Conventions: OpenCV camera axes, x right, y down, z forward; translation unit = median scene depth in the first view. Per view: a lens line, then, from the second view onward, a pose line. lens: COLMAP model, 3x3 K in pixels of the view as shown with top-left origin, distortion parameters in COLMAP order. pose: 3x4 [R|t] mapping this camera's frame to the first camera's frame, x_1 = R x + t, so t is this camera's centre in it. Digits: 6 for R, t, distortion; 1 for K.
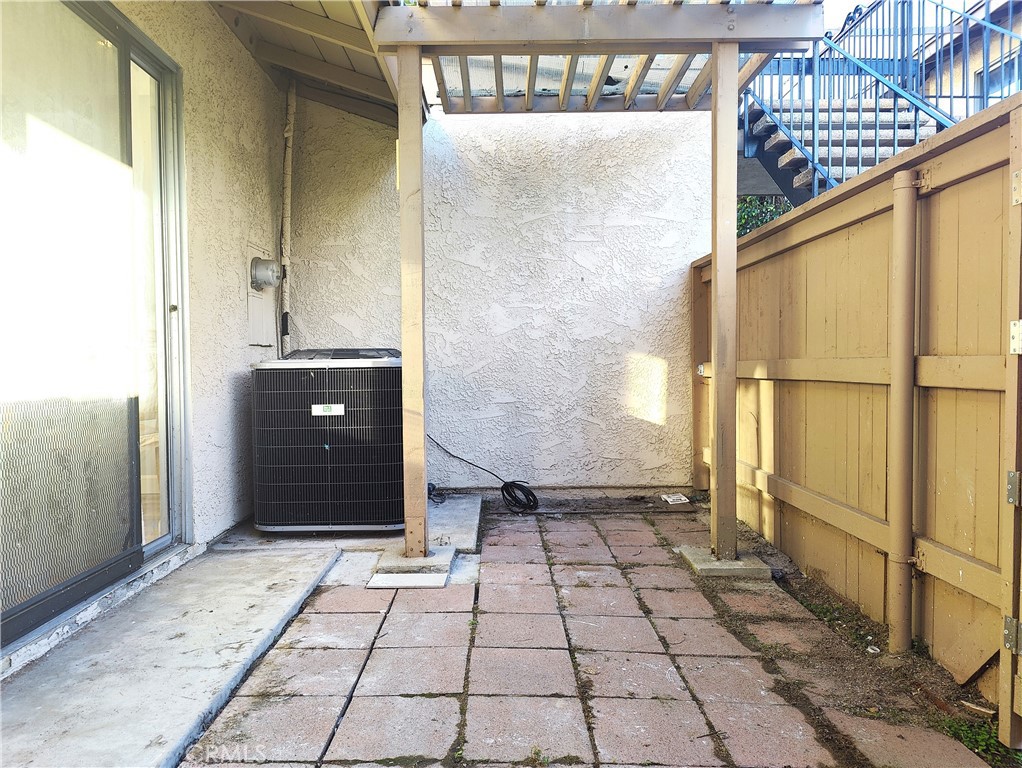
lens RADIAL K [[709.1, 0, 509.4], [0, 709.1, 381.8], [0, 0, 1]] dist [0.035129, -0.036466]
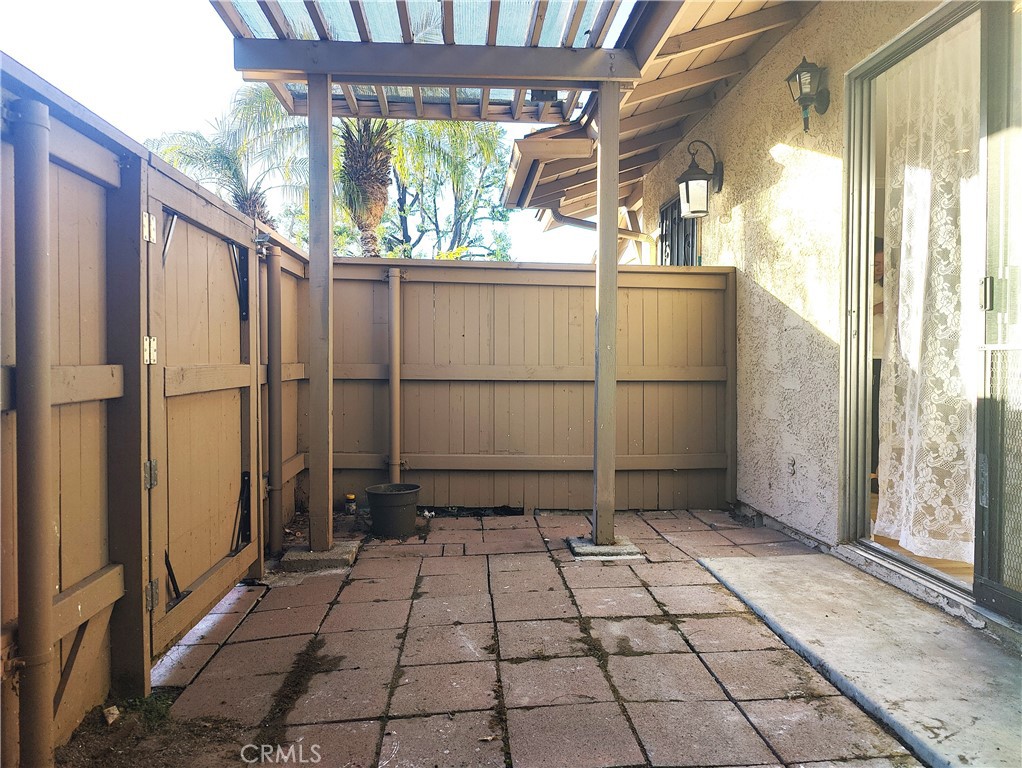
lens RADIAL K [[709.1, 0, 512.7], [0, 709.1, 380.9], [0, 0, 1]] dist [0.035129, -0.036466]
pose [[-0.998189, 0.006612, -0.059783, 0.146964], [0.002979, 0.998154, 0.060663, -0.072321], [0.060074, 0.060375, -0.996366, 1.994647]]
